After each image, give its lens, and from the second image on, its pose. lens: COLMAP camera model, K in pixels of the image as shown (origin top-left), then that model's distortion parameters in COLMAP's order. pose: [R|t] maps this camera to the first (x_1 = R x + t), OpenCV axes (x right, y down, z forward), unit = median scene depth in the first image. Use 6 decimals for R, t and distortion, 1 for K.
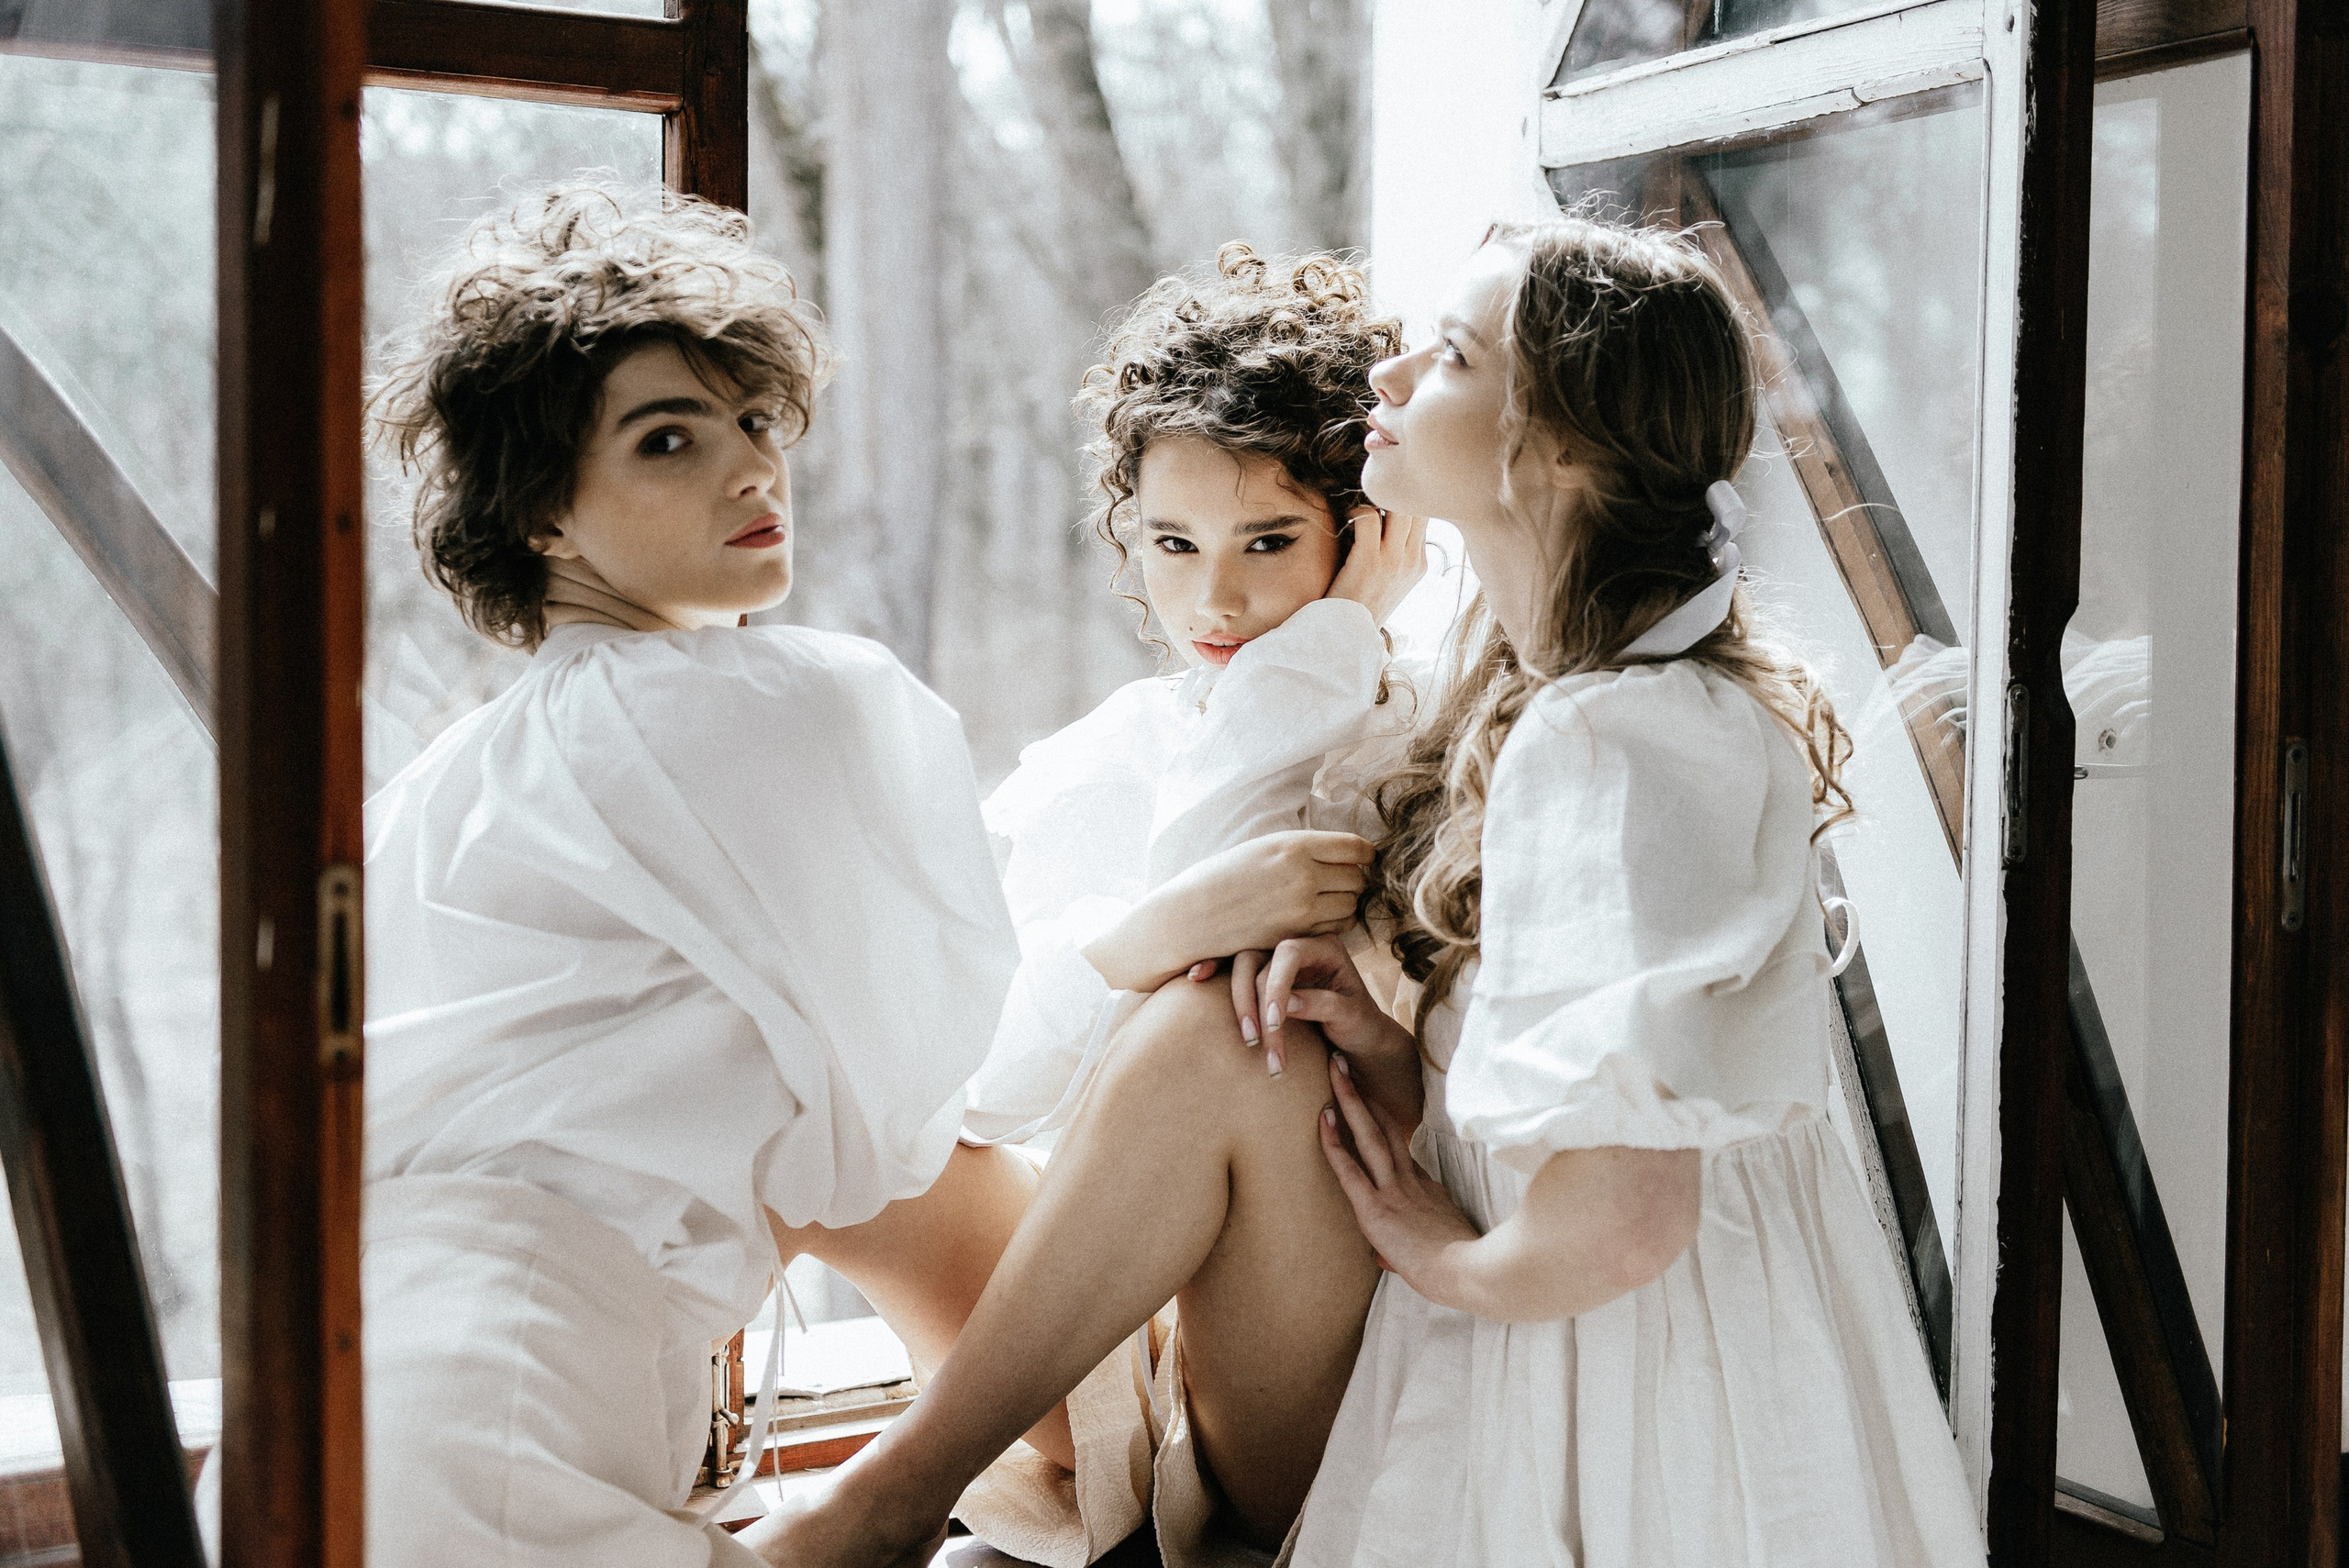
lens RADIAL K [[3528.3, 0, 1174.5], [0, 3528.3, 784.0], [0, 0, 1]] dist [0.004015, 0.052091]
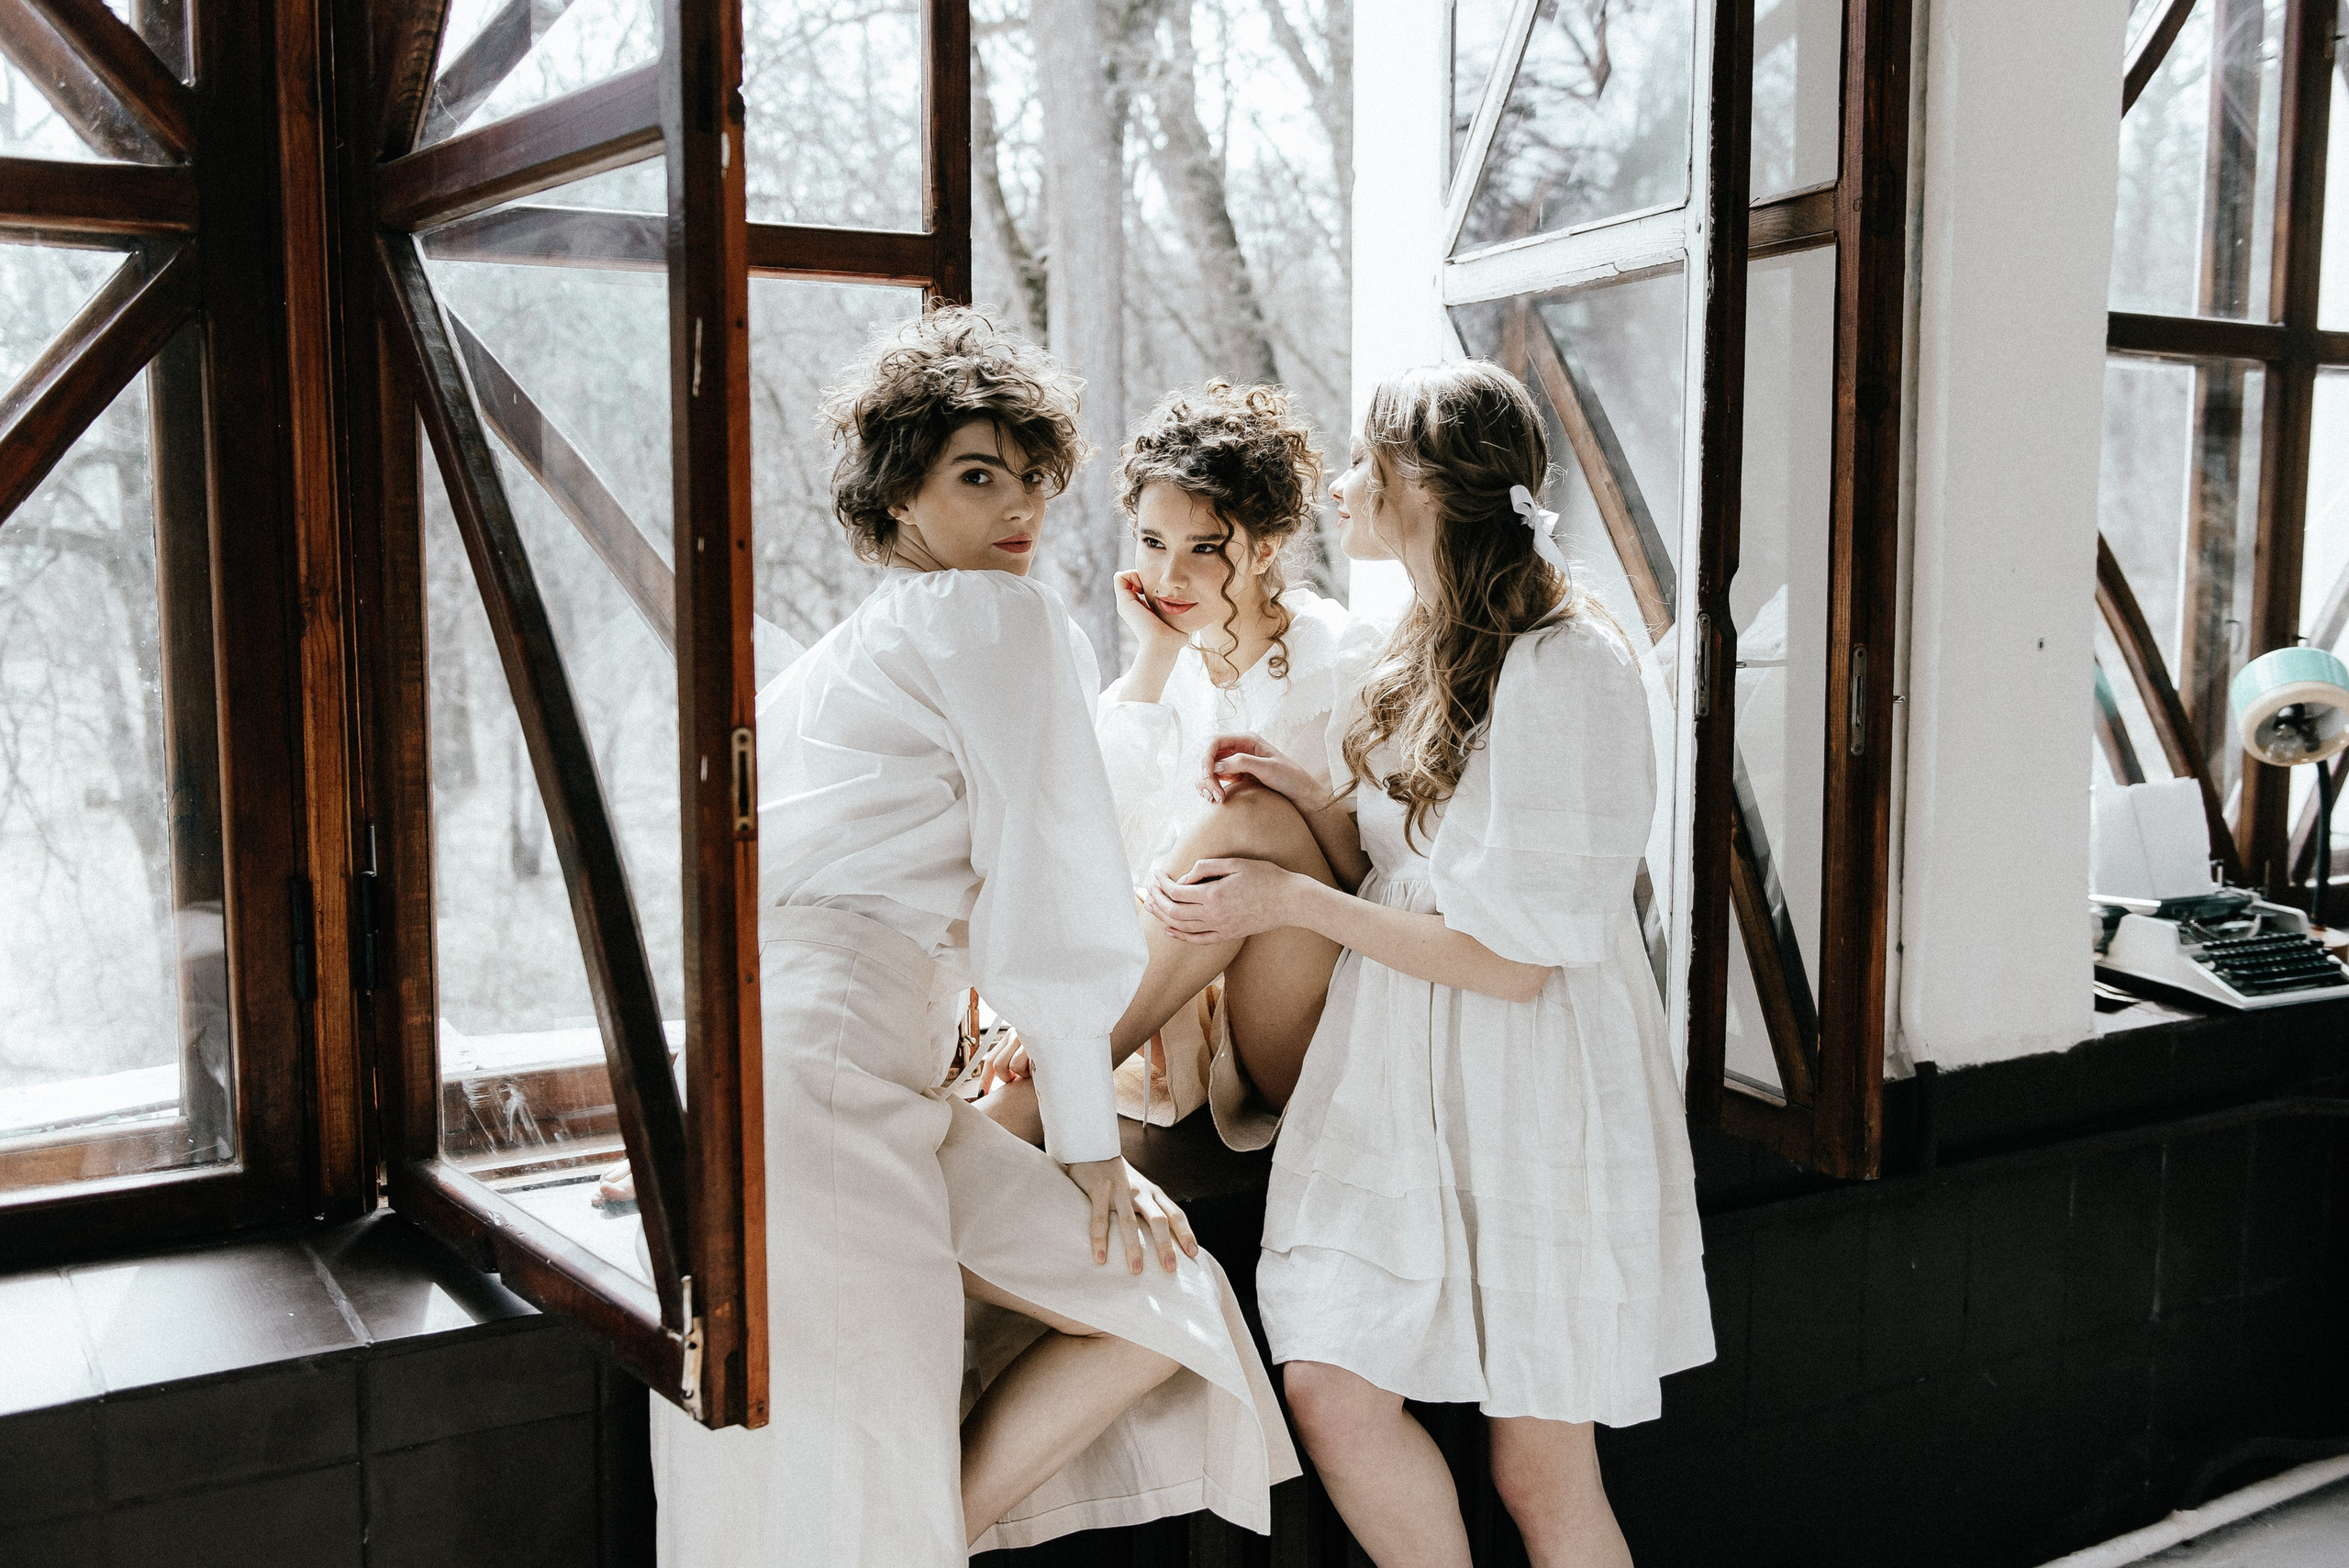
lens RADIAL K [[2286.9, 0, 1174.5], [0, 2286.9, 784.0], [0, 0, 1]] dist [-0.012757, -0.013955]
pose [[0.998824, -0.006234, -0.048085, 0.033552], [0.008684, 0.998665, 0.050914, -0.004207], [0.047704, -0.051272, 0.997545, -0.133076]]
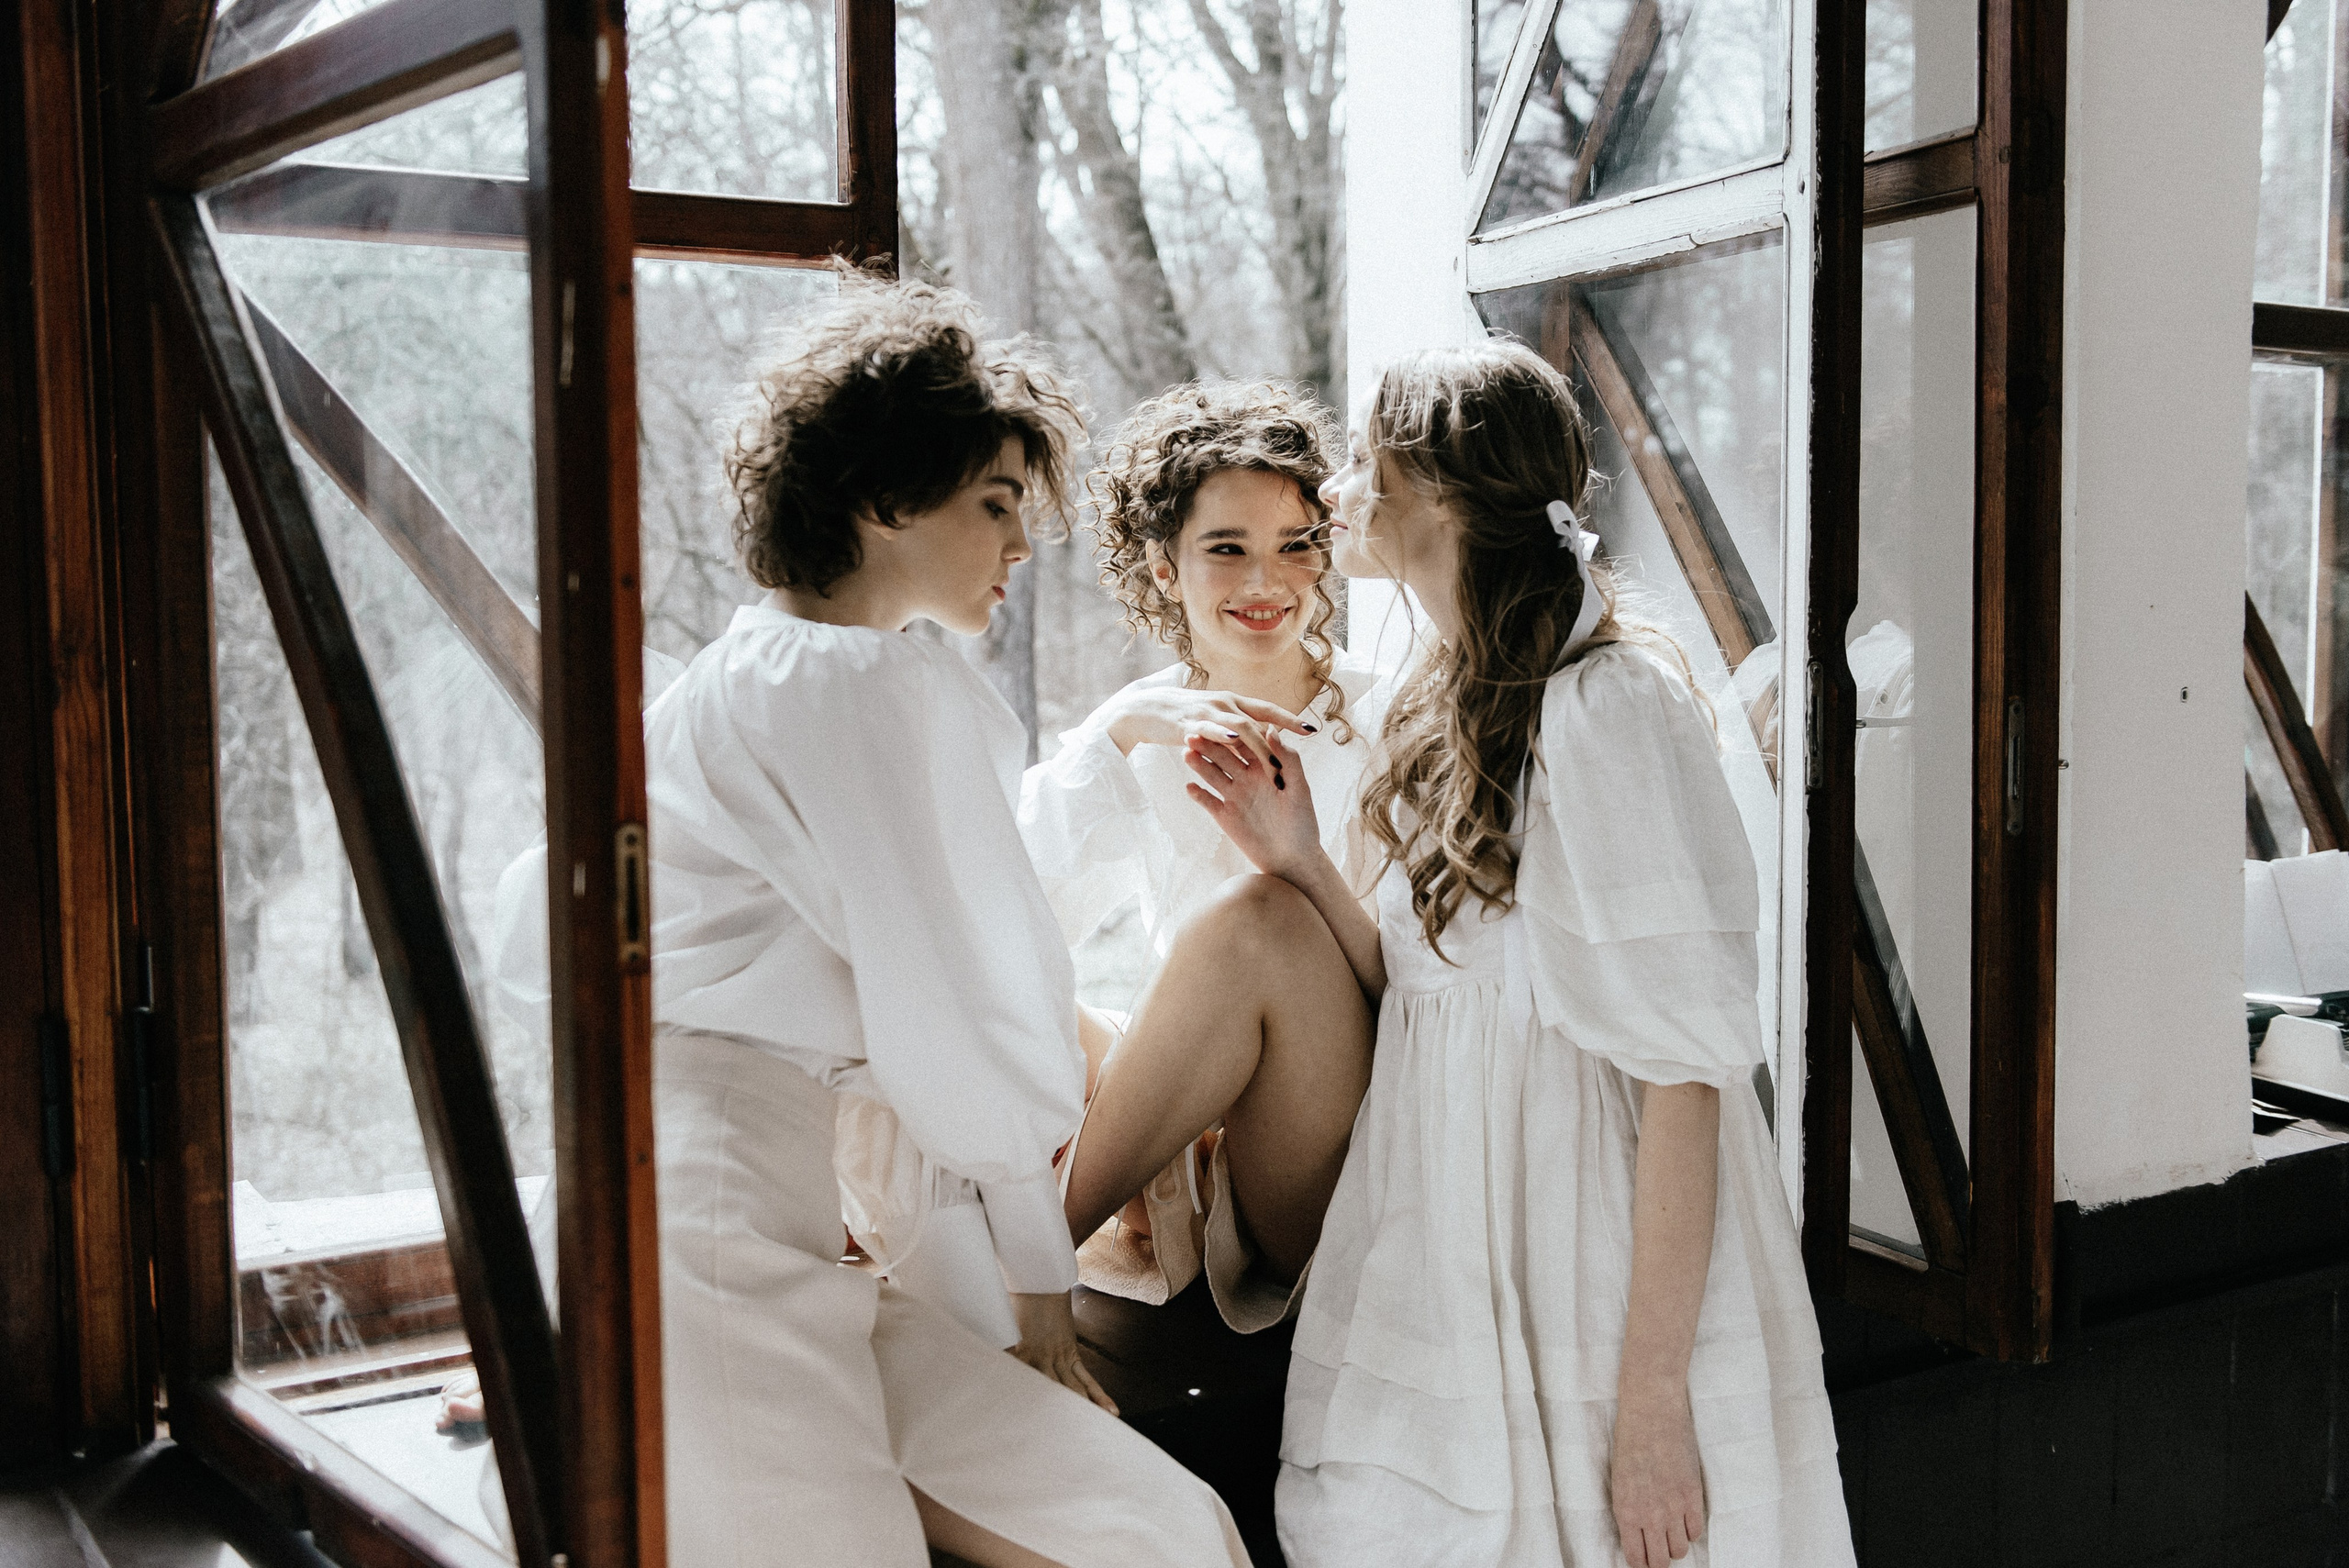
lens RADIAL K [[2543.2, 0, 1174.5], [0, 2543.2, 784.0], [0, 0, 1]] dist [-0.003195, -0.012490]
pose [[0.999716, -0.019428, -0.013787, -0.002363], [0.019732, 0.999558, 0.022229, -0.007160], [0.013349, -0.022495, 0.999658, -0.011330]]
